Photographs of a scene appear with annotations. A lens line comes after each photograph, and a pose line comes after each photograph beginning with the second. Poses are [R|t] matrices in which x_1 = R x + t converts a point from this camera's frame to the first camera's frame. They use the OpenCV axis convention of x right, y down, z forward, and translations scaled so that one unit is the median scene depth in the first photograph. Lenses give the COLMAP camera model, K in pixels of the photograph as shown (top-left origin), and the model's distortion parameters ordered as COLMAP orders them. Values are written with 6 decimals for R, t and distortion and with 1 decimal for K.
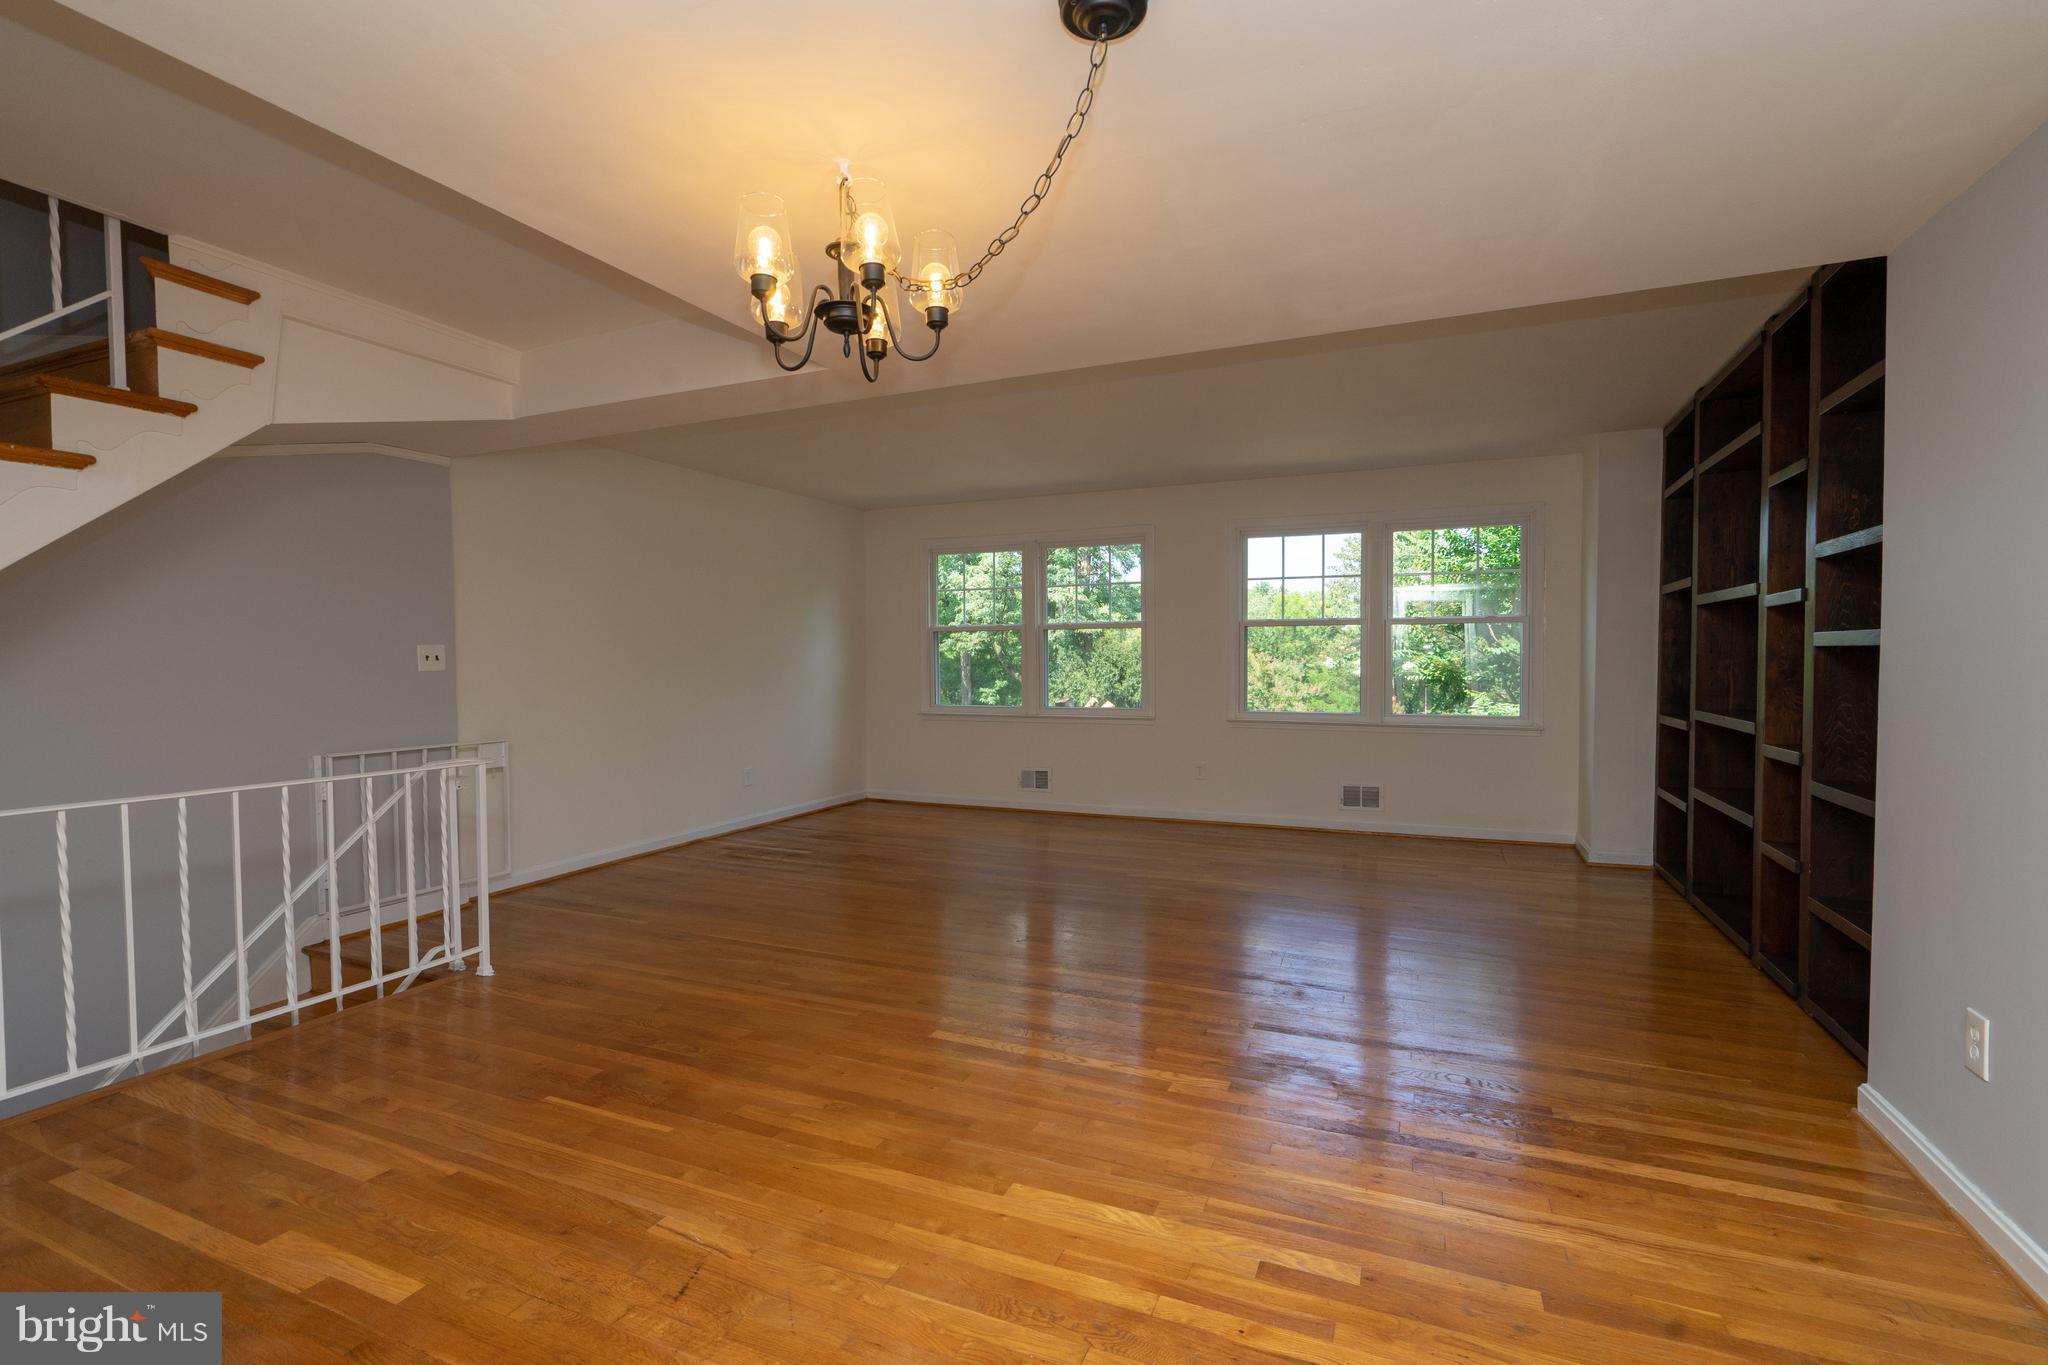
lens RADIAL K [[915.5, 0, 1032.1], [0, 915.5, 682.8], [0, 0, 1]] dist [-0.006732, 0.002008]
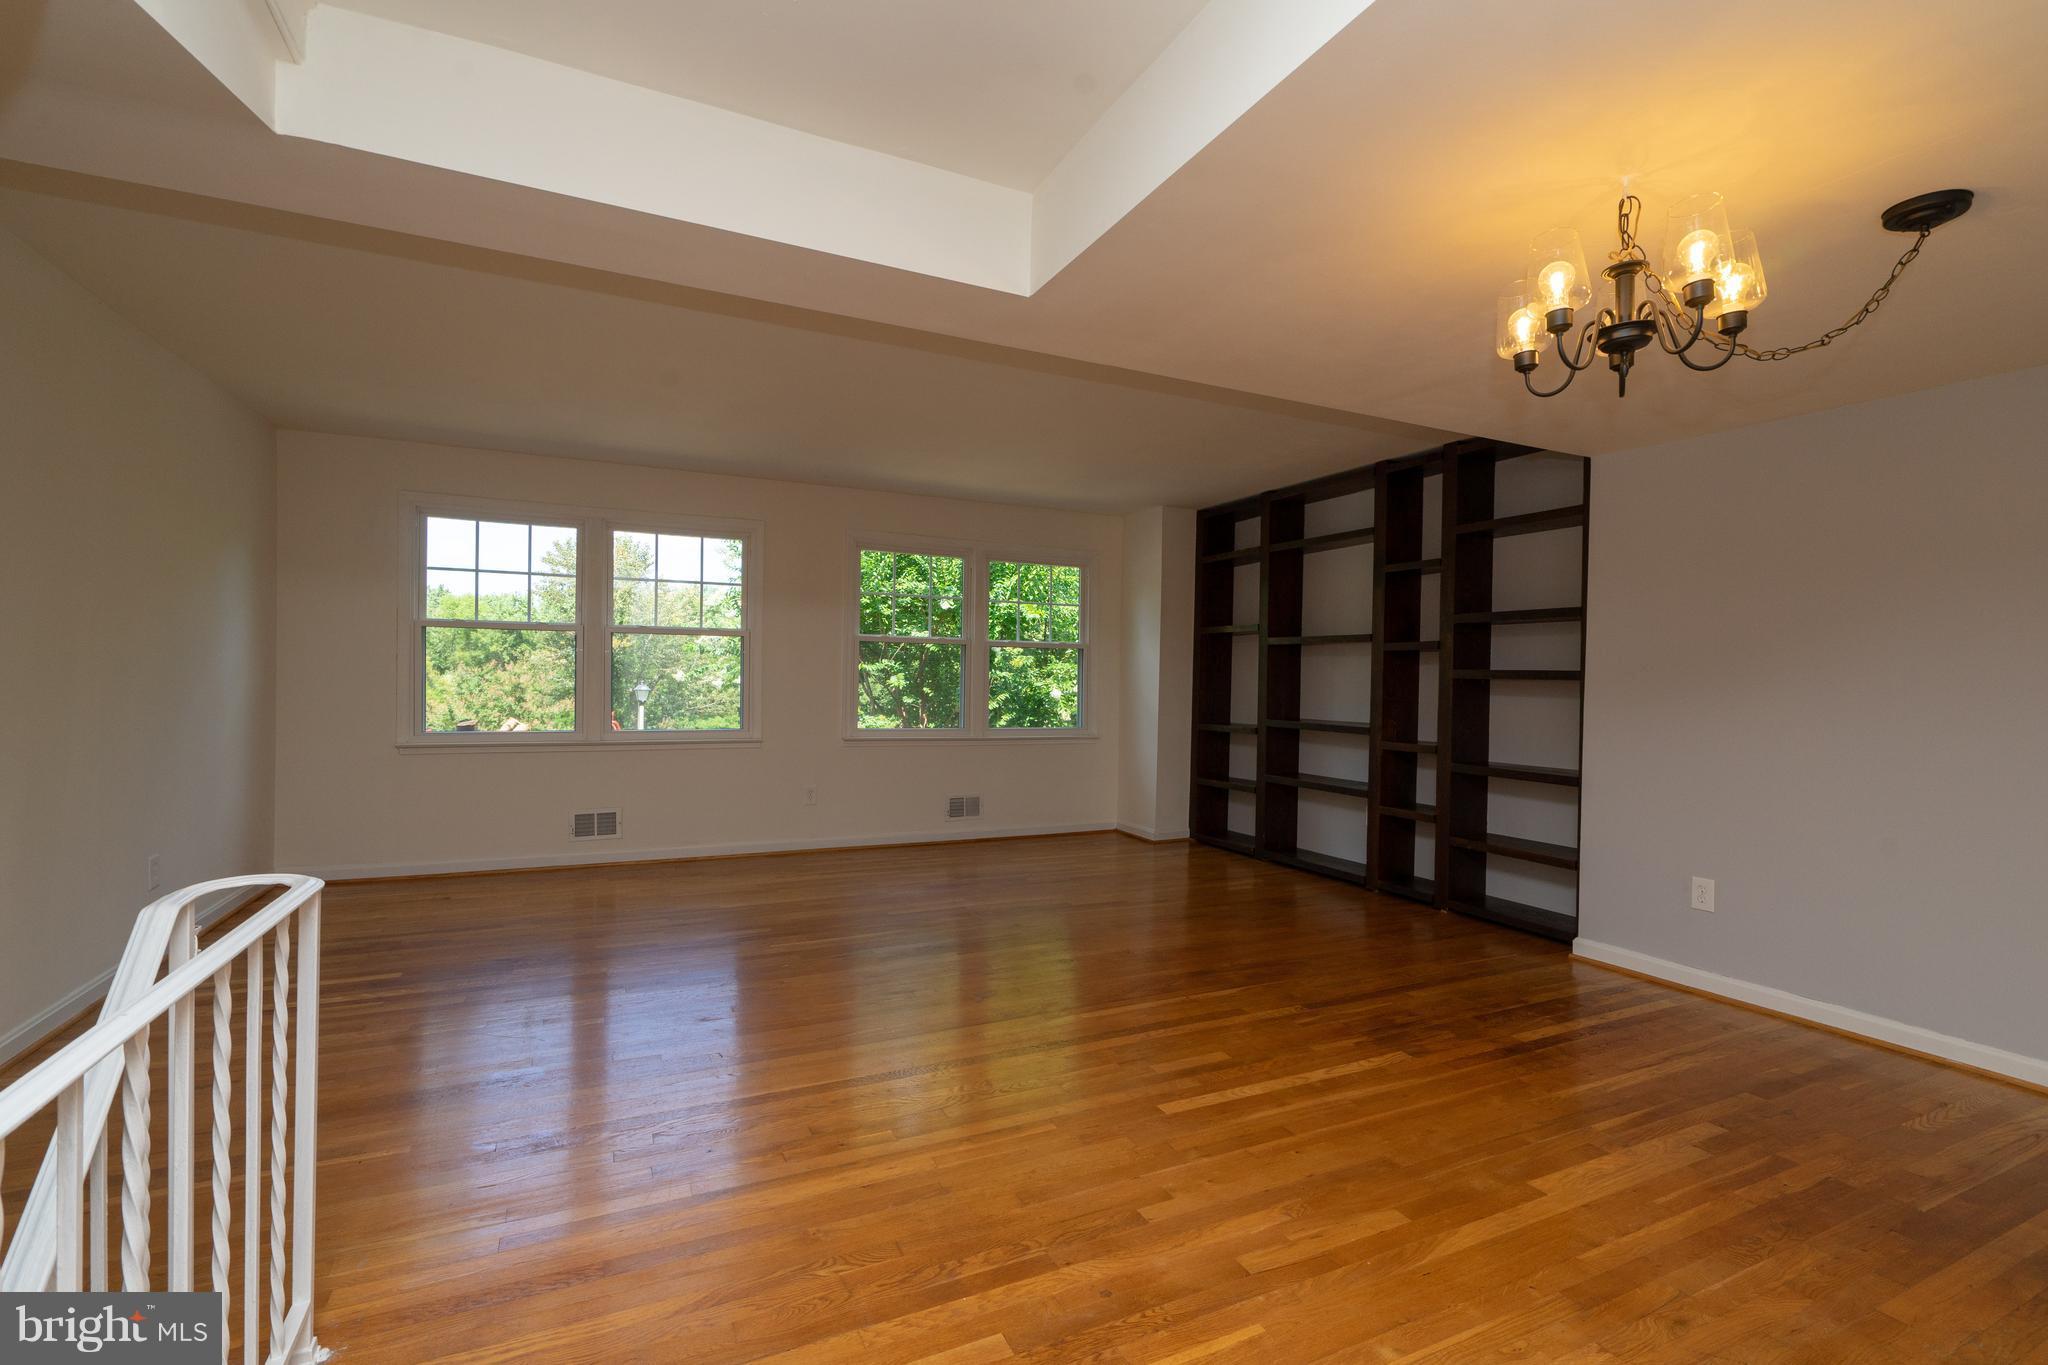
lens RADIAL K [[915.5, 0, 1032.1], [0, 915.5, 682.8], [0, 0, 1]] dist [-0.006732, 0.002008]
pose [[0.660056, 0.013961, 0.751086, -0.757366], [0.005008, 0.999723, -0.022984, 0.000066], [-0.751199, 0.018932, 0.659804, 0.467465]]
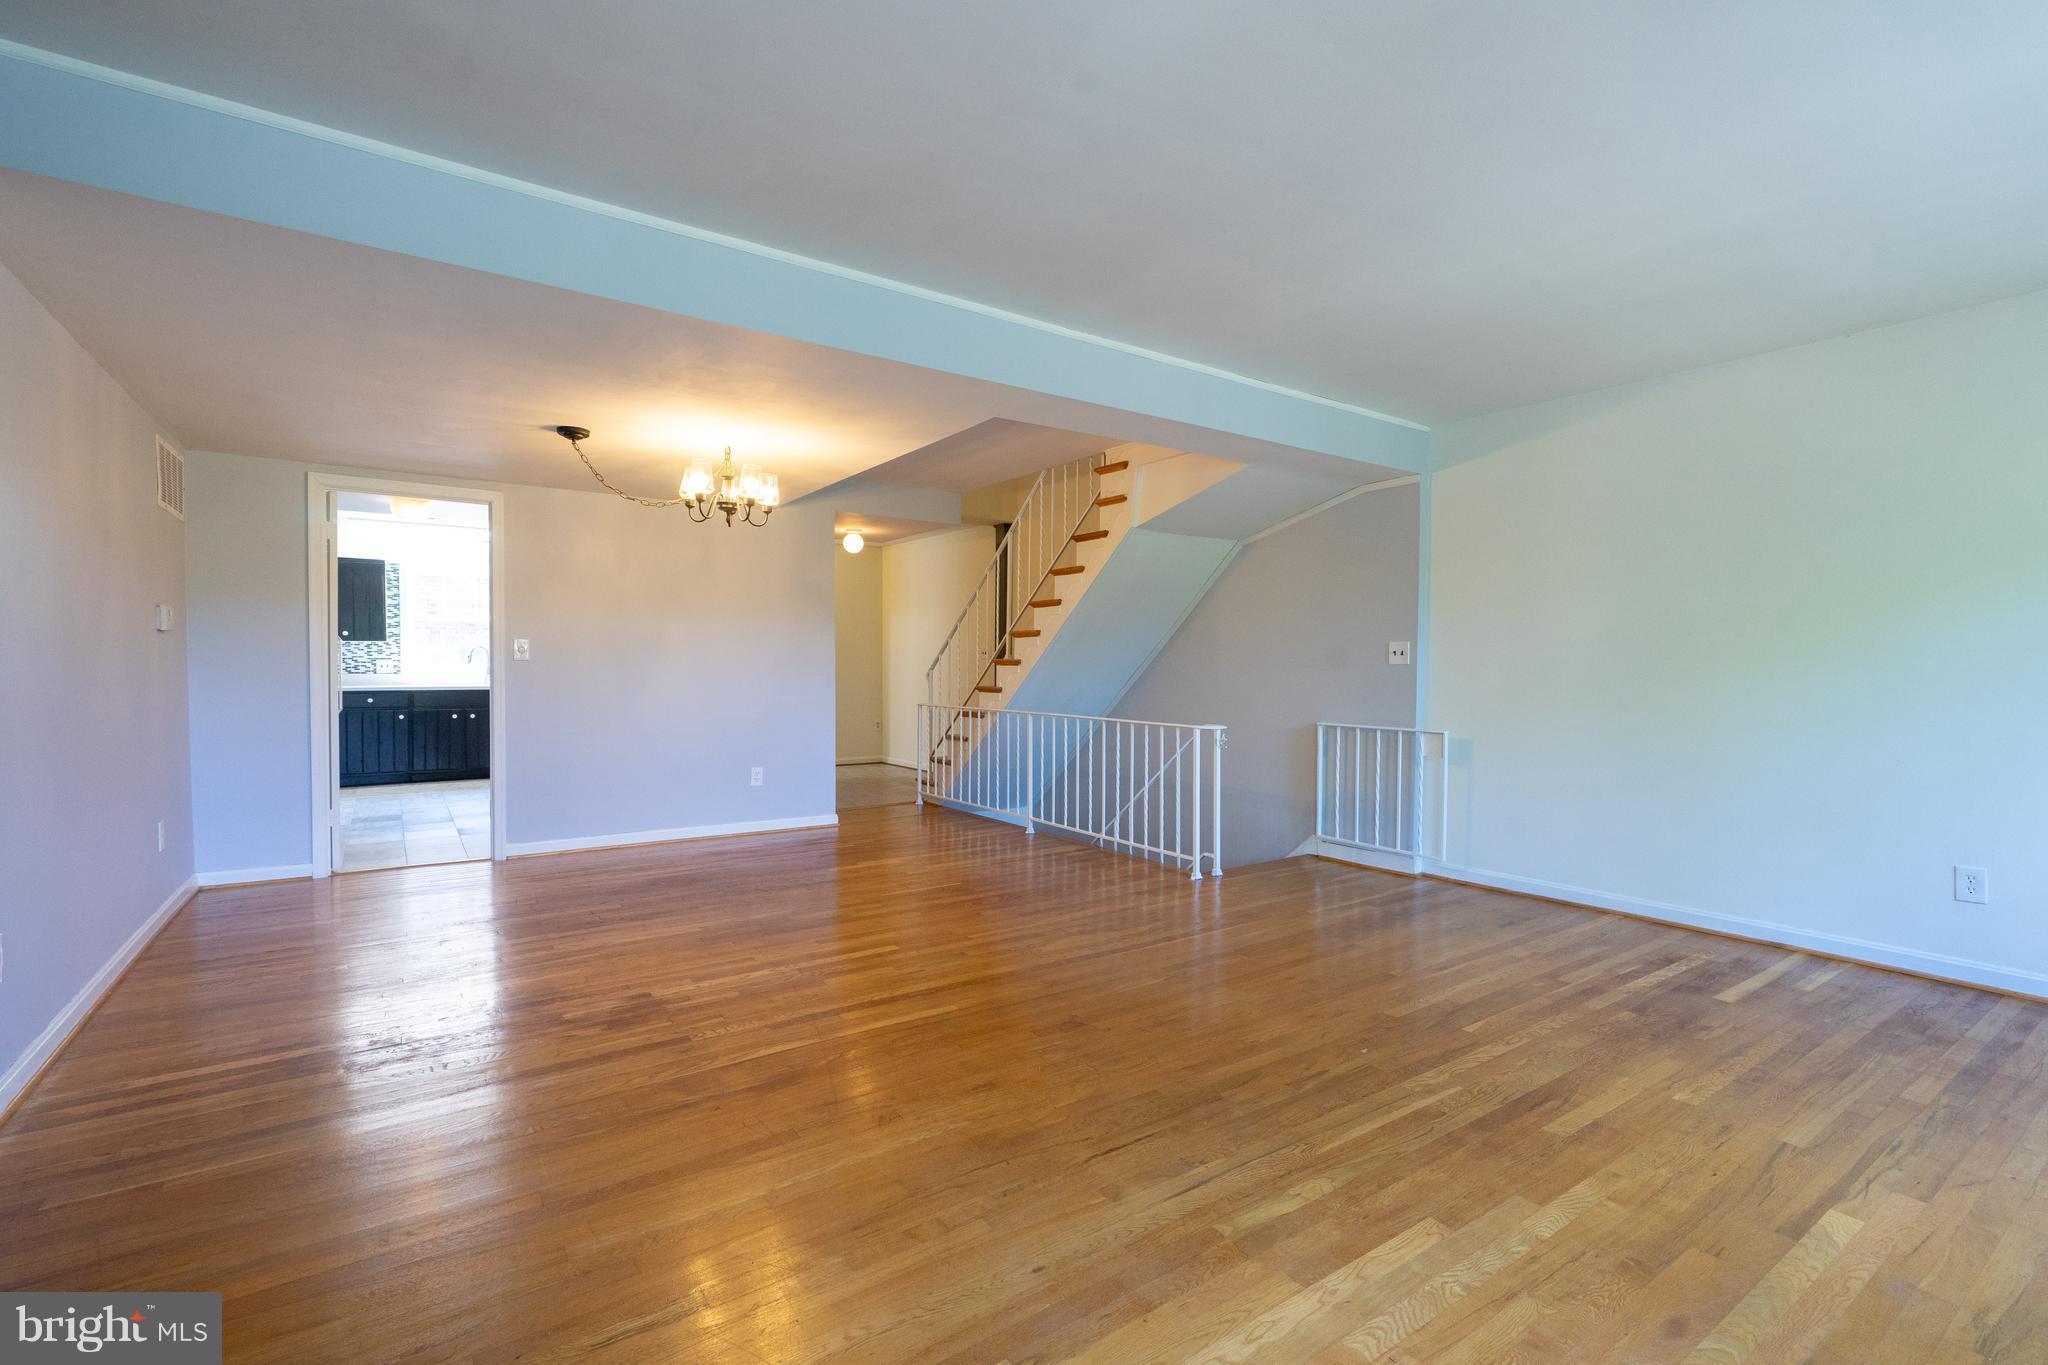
lens RADIAL K [[915.5, 0, 1032.1], [0, 915.5, 682.8], [0, 0, 1]] dist [-0.006732, 0.002008]
pose [[-0.526215, 0.021186, -0.850088, 0.779244], [-0.024417, 0.998901, 0.040009, -0.032874], [0.850001, 0.041810, -0.525119, 1.634162]]
